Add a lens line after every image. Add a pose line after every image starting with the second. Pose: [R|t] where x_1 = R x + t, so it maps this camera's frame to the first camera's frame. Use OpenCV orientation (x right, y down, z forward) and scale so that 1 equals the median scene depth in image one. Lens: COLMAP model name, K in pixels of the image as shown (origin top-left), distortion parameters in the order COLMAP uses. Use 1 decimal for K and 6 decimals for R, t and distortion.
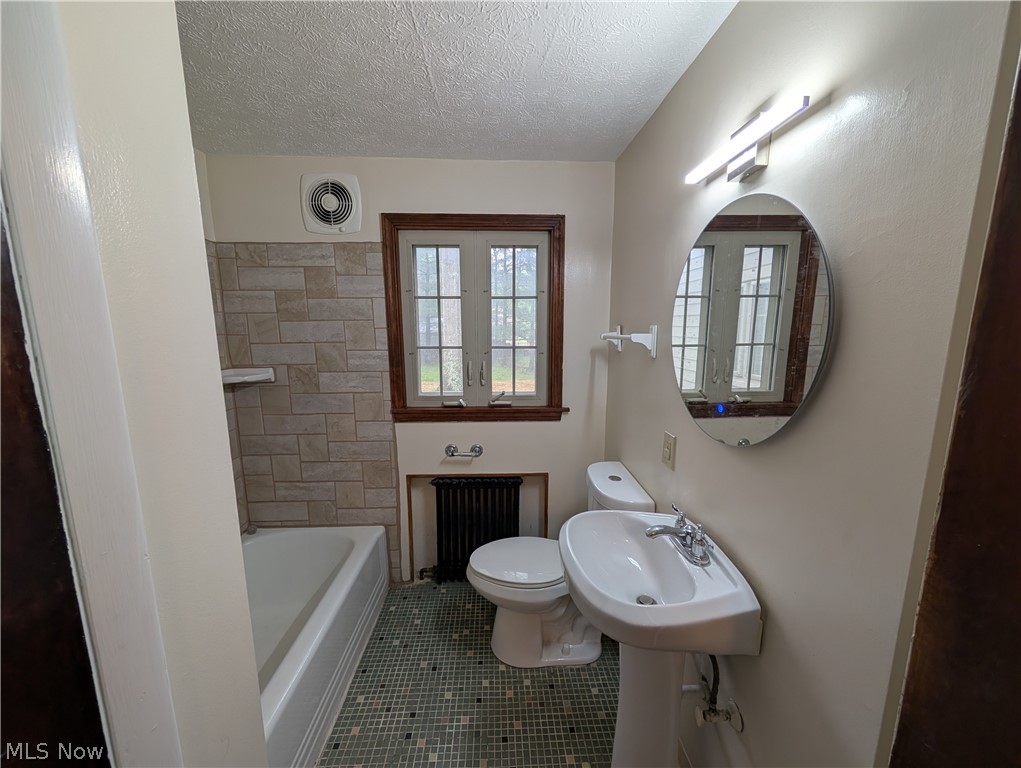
lens RADIAL K [[386.5, 0, 517.8], [0, 386.5, 381.1], [0, 0, 1]] dist [-0.000524, 0.000731]
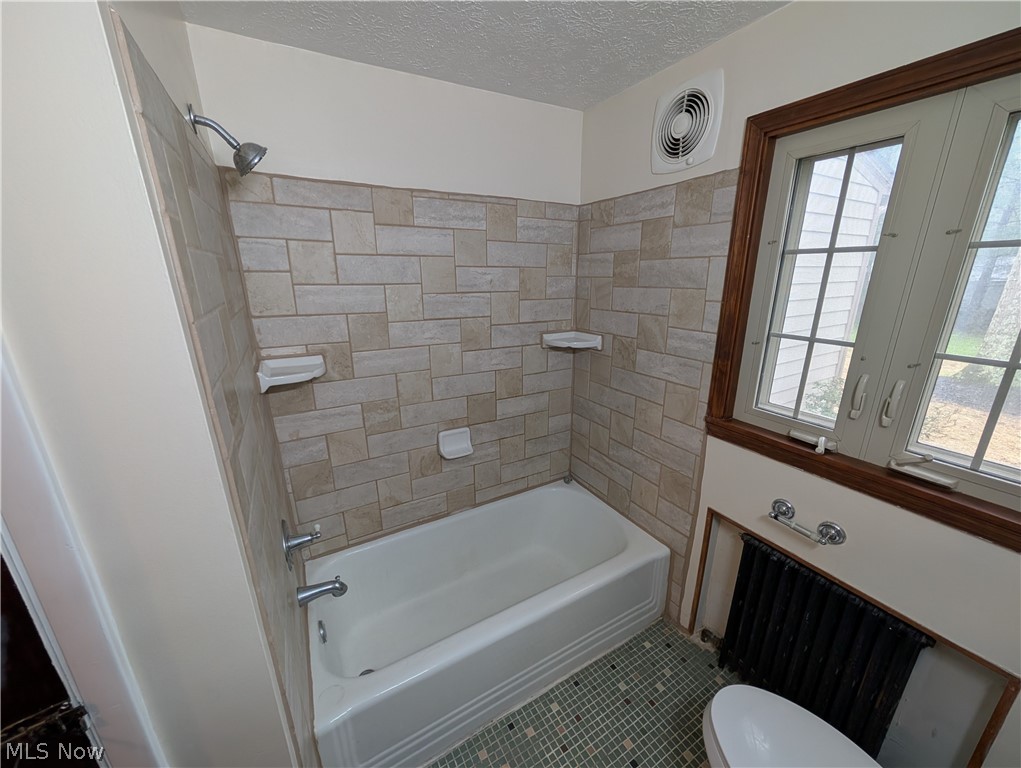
lens RADIAL K [[386.5, 0, 509.7], [0, 386.5, 386.6], [0, 0, 1]] dist [-0.000524, 0.000731]
pose [[0.456599, 0.252774, -0.853008, 0.110544], [-0.140172, 0.967253, 0.211598, -0.082751], [0.878561, 0.022953, 0.477079, 0.342163]]
